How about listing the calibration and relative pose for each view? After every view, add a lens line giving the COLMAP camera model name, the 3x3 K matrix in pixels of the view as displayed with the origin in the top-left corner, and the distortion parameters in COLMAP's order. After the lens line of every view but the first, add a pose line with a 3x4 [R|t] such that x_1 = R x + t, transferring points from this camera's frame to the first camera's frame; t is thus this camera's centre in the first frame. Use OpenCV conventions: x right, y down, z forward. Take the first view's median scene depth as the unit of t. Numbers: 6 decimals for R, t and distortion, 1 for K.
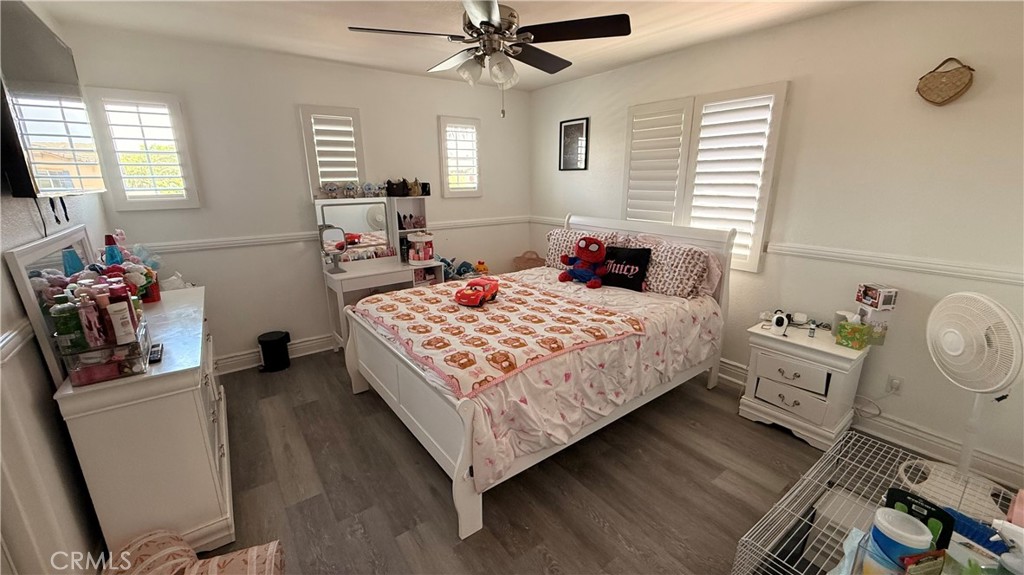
lens RADIAL K [[408.7, 0, 507.6], [0, 408.7, 289.5], [0, 0, 1]] dist [-0.001837, 0.000019]
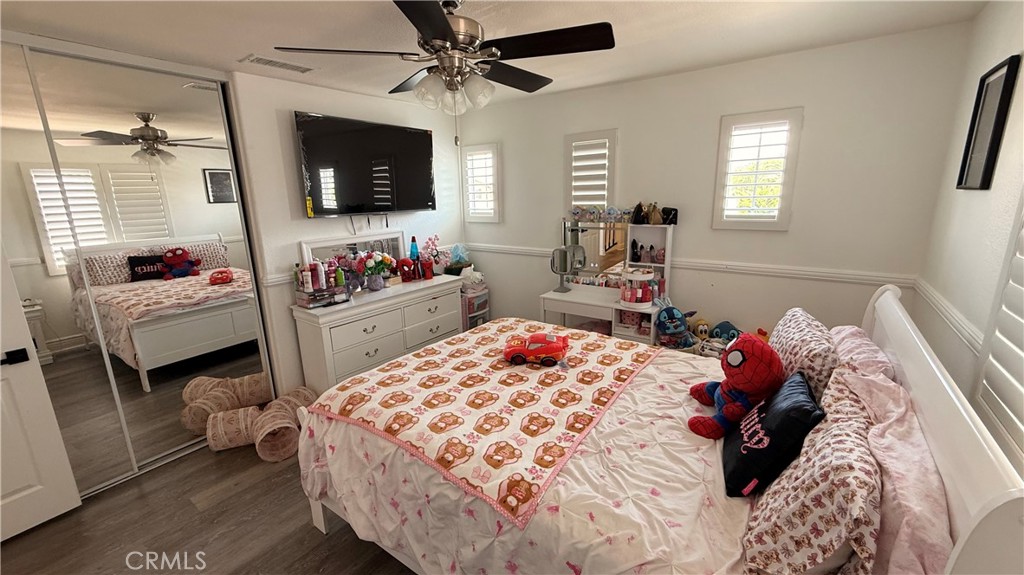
lens RADIAL K [[408.7, 0, 509.9], [0, 408.7, 286.1], [0, 0, 1]] dist [-0.001837, 0.000019]
pose [[0.306474, 0.199385, -0.930763, 0.596476], [-0.244612, 0.961475, 0.125421, -0.187353], [0.919912, 0.189237, 0.343439, 0.637672]]
